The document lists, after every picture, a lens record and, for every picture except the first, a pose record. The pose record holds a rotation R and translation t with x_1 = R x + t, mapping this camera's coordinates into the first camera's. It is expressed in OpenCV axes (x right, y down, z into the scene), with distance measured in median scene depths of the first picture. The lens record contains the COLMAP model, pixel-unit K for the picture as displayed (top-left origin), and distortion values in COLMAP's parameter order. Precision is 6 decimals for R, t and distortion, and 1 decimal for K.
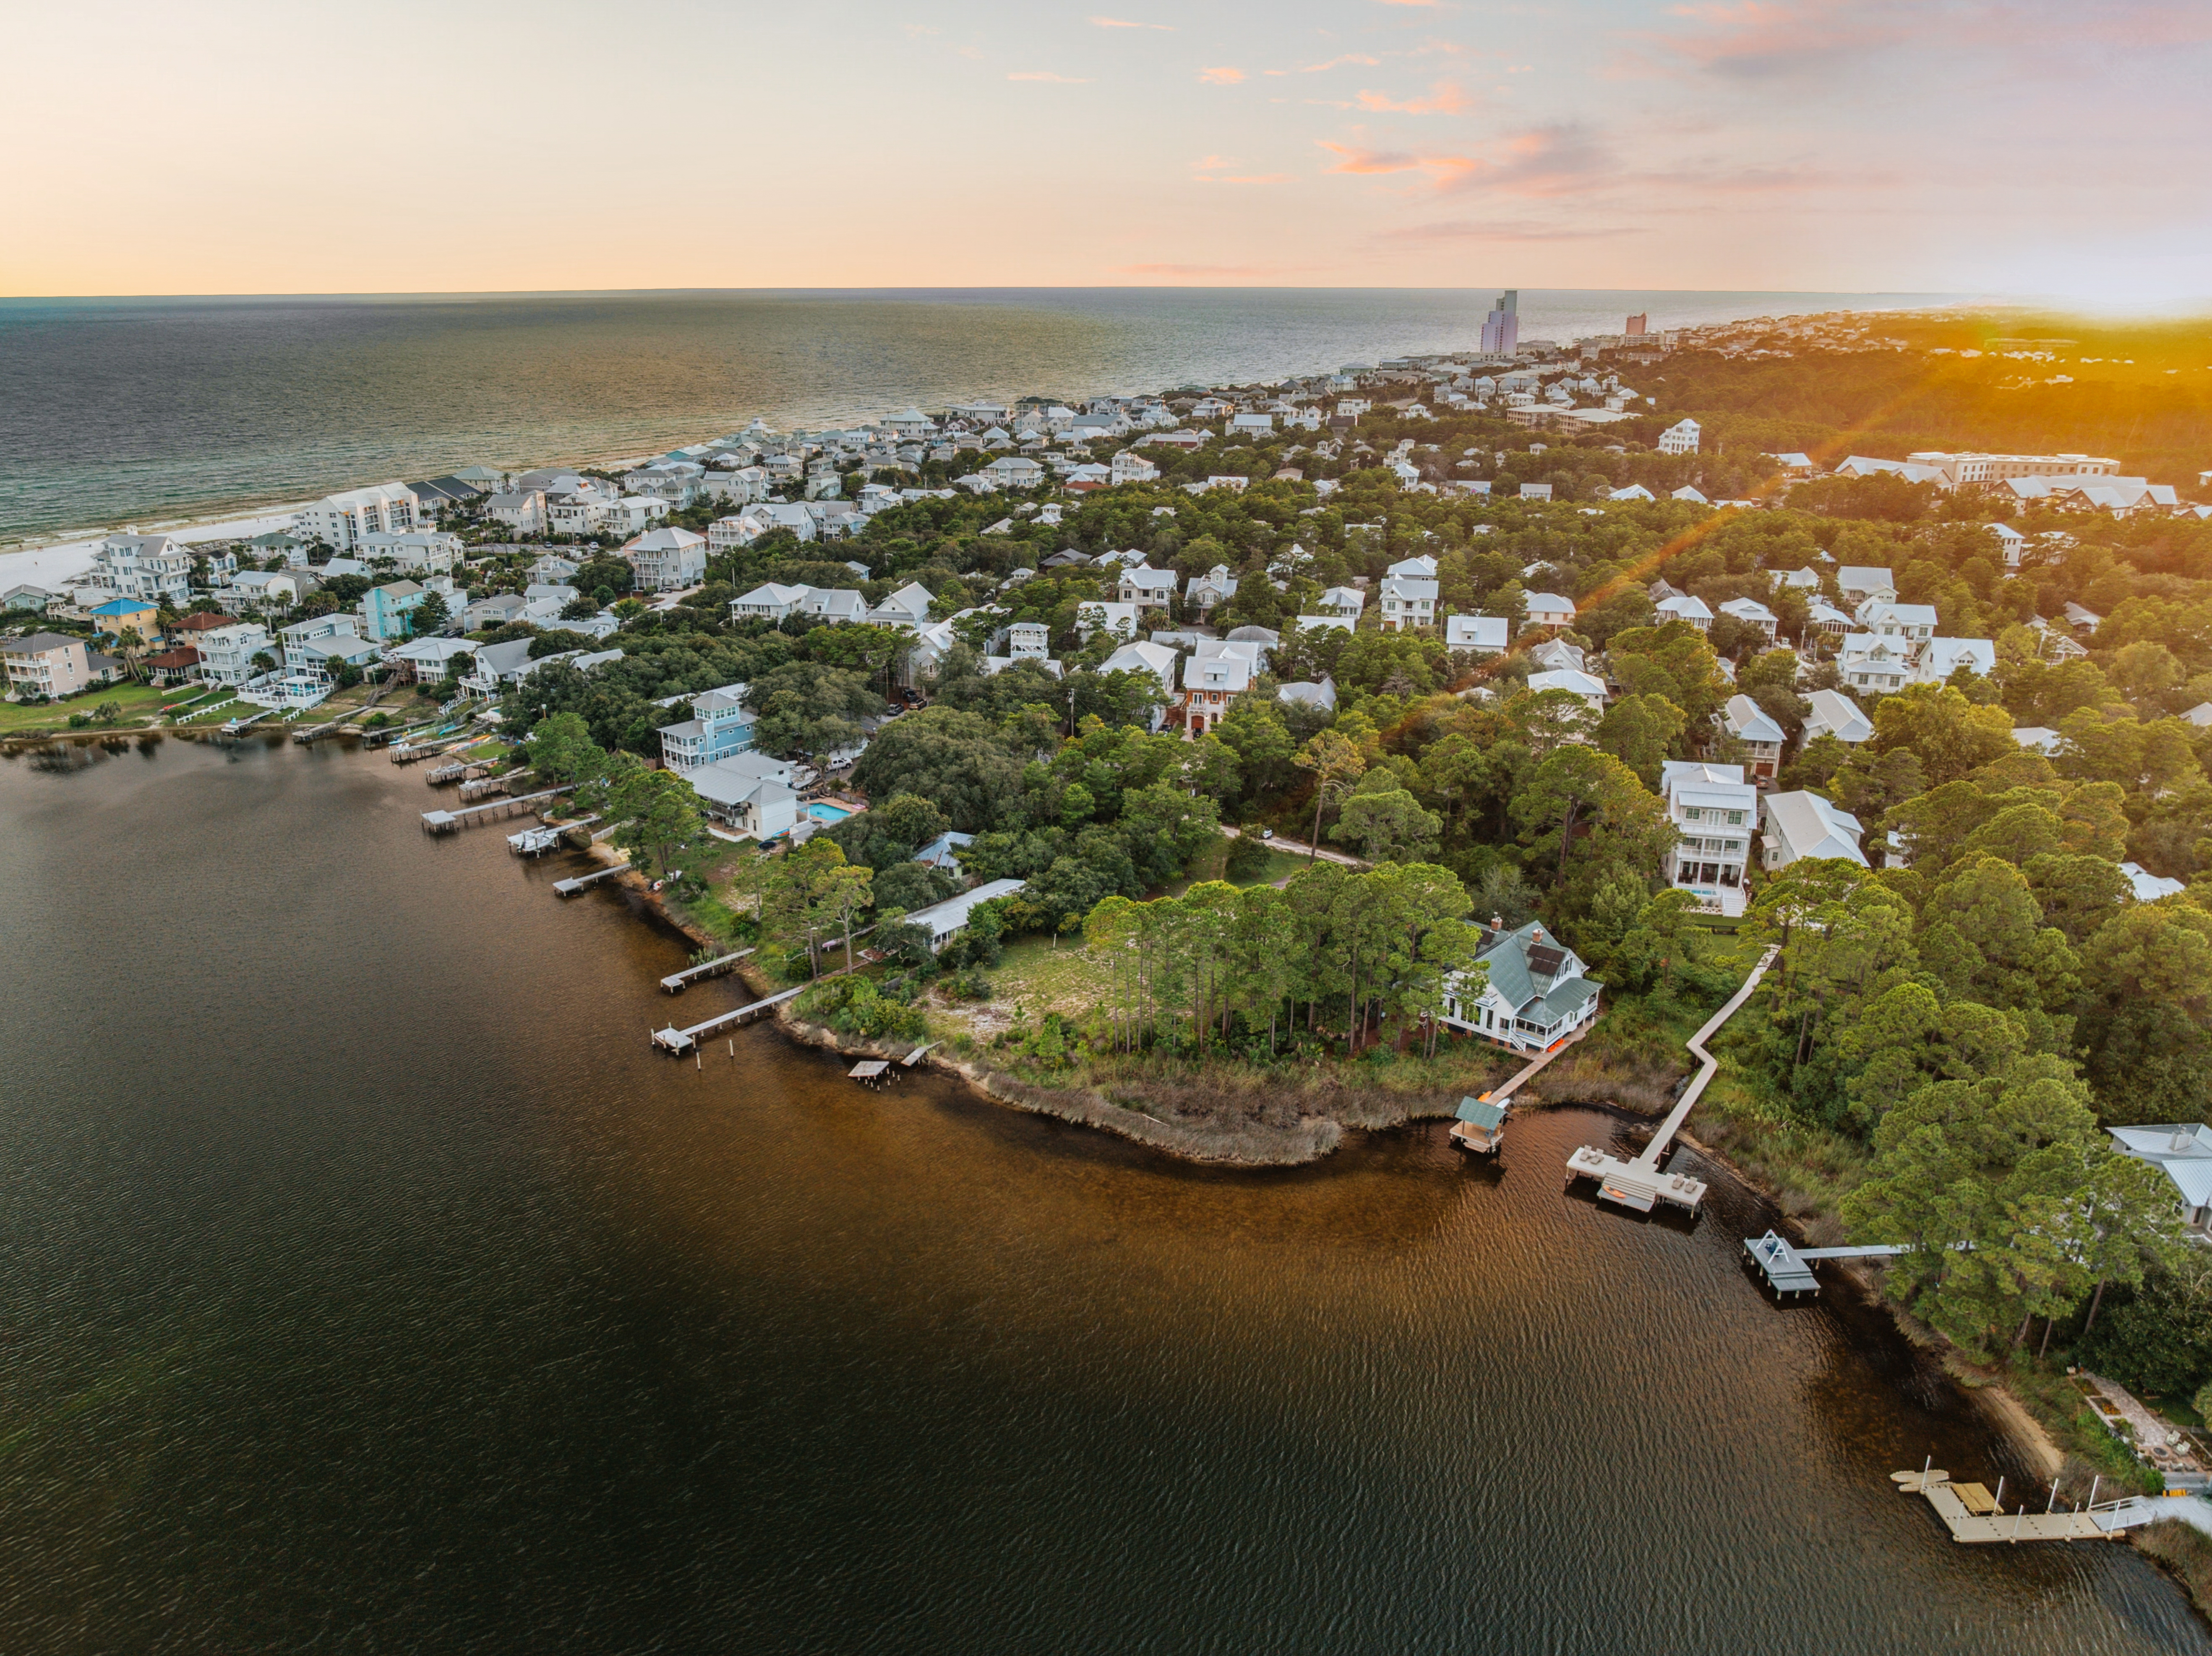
lens RADIAL K [[1516.0, 0, 1106.0], [0, 1516.0, 828.0], [0, 0, 1]] dist [-0.014437, -0.032768]
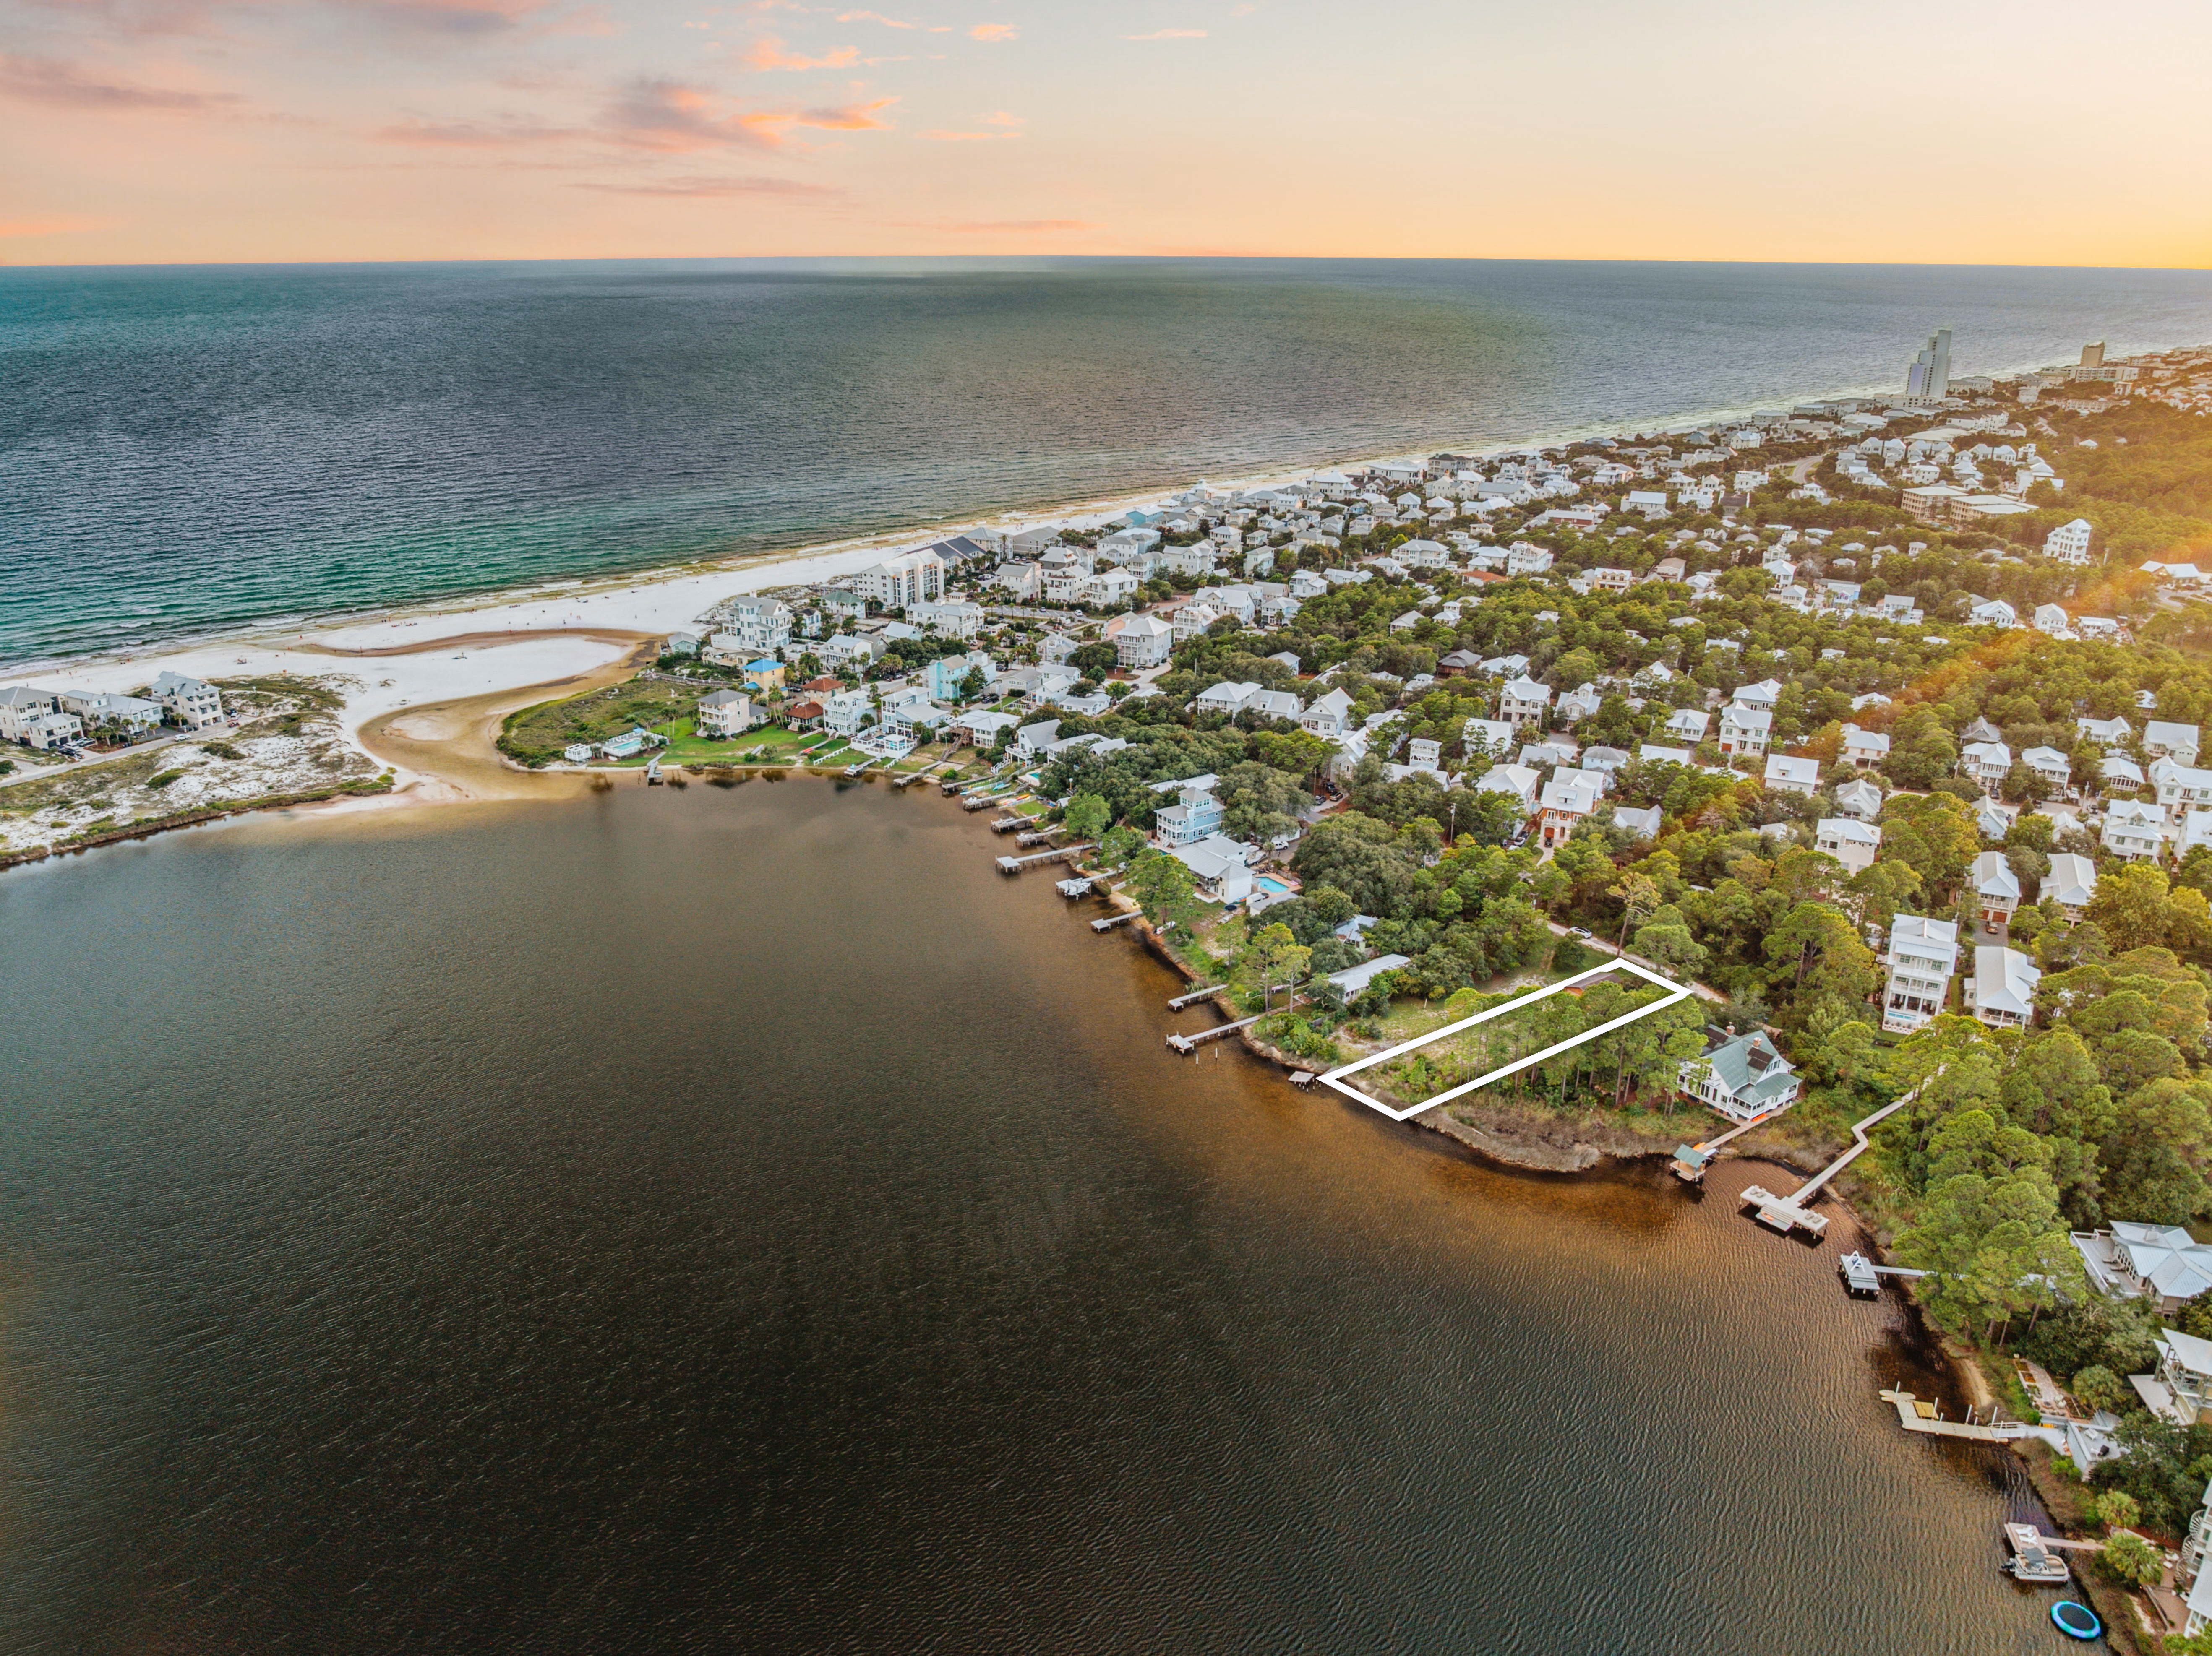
lens RADIAL K [[1516.0, 0, 1106.0], [0, 1516.0, 828.0], [0, 0, 1]] dist [-0.014437, -0.032768]
pose [[0.966811, 0.084397, -0.241151, 0.004990], [-0.078886, 0.996356, 0.032436, -0.088290], [0.243010, -0.012336, 0.969945, -0.381684]]
